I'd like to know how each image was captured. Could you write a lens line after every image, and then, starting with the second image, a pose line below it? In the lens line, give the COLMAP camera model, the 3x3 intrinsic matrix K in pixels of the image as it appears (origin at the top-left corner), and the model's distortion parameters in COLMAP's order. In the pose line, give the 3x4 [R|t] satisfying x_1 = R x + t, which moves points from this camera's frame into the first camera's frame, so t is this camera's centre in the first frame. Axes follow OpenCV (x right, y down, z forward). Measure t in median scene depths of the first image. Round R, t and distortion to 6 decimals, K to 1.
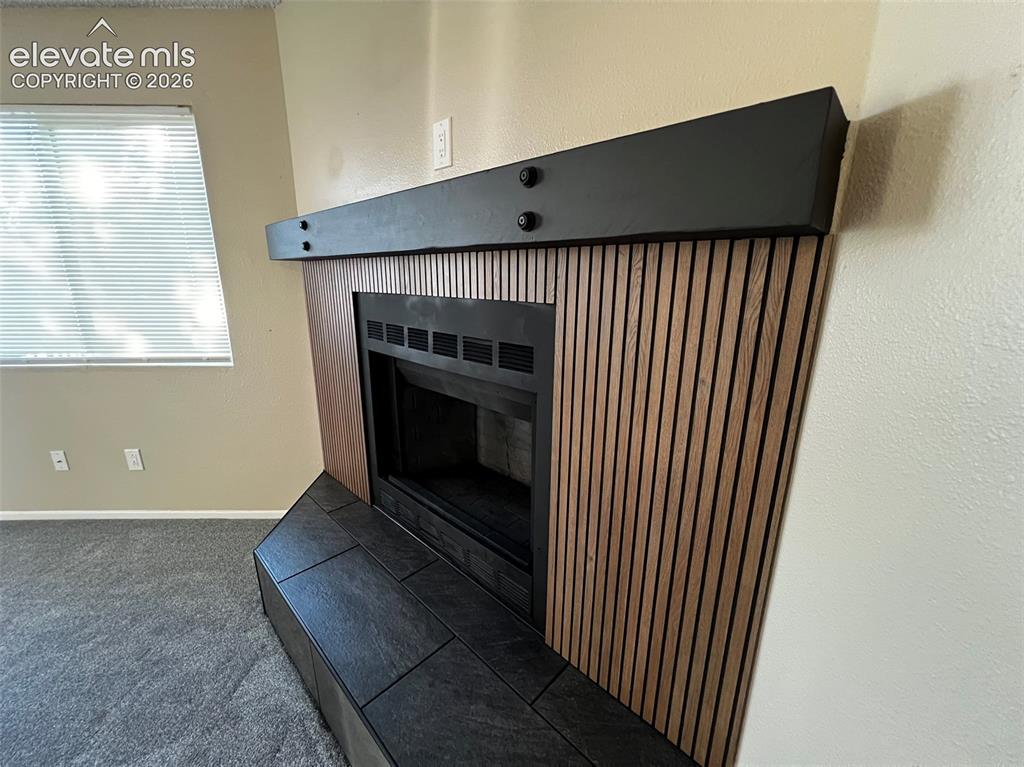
lens RADIAL K [[402.7, 0, 513.4], [0, 402.7, 386.0], [0, 0, 1]] dist [-0.008527, -0.000004]
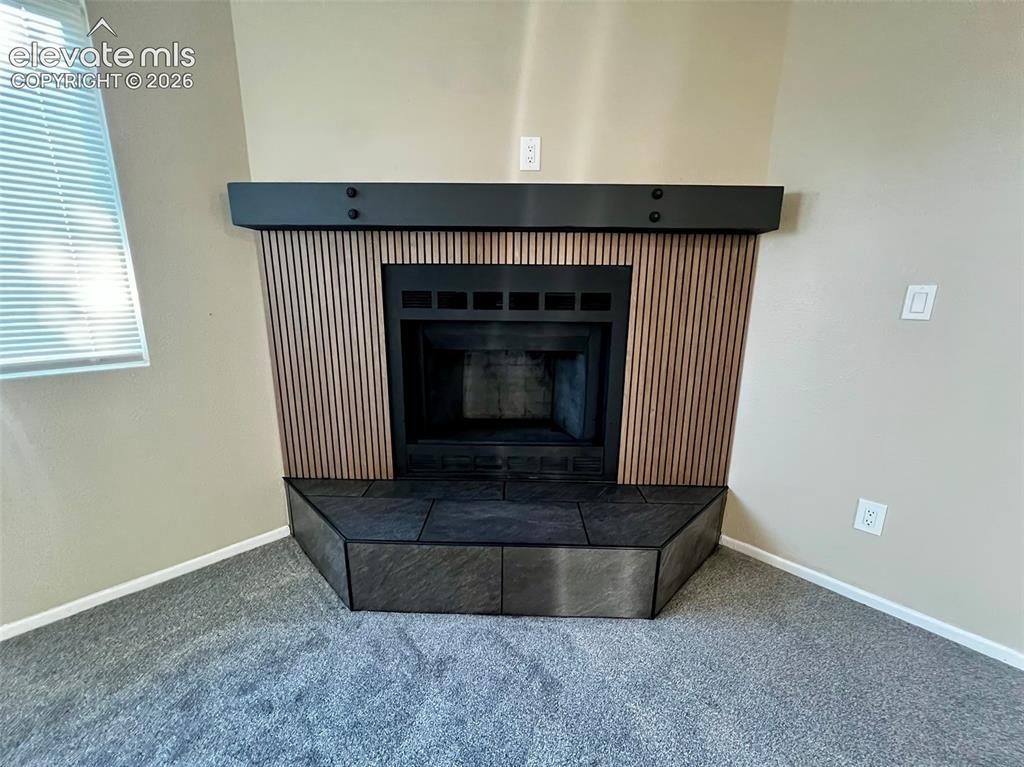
lens RADIAL K [[412.7, 0, 523.2], [0, 412.7, 376.8], [0, 0, 1]] dist [0.002392, -0.000898]
pose [[0.741180, -0.161160, 0.651675, -0.991037], [0.170160, 0.984155, 0.049851, 0.068865], [-0.649383, 0.073940, 0.756859, -0.010030]]
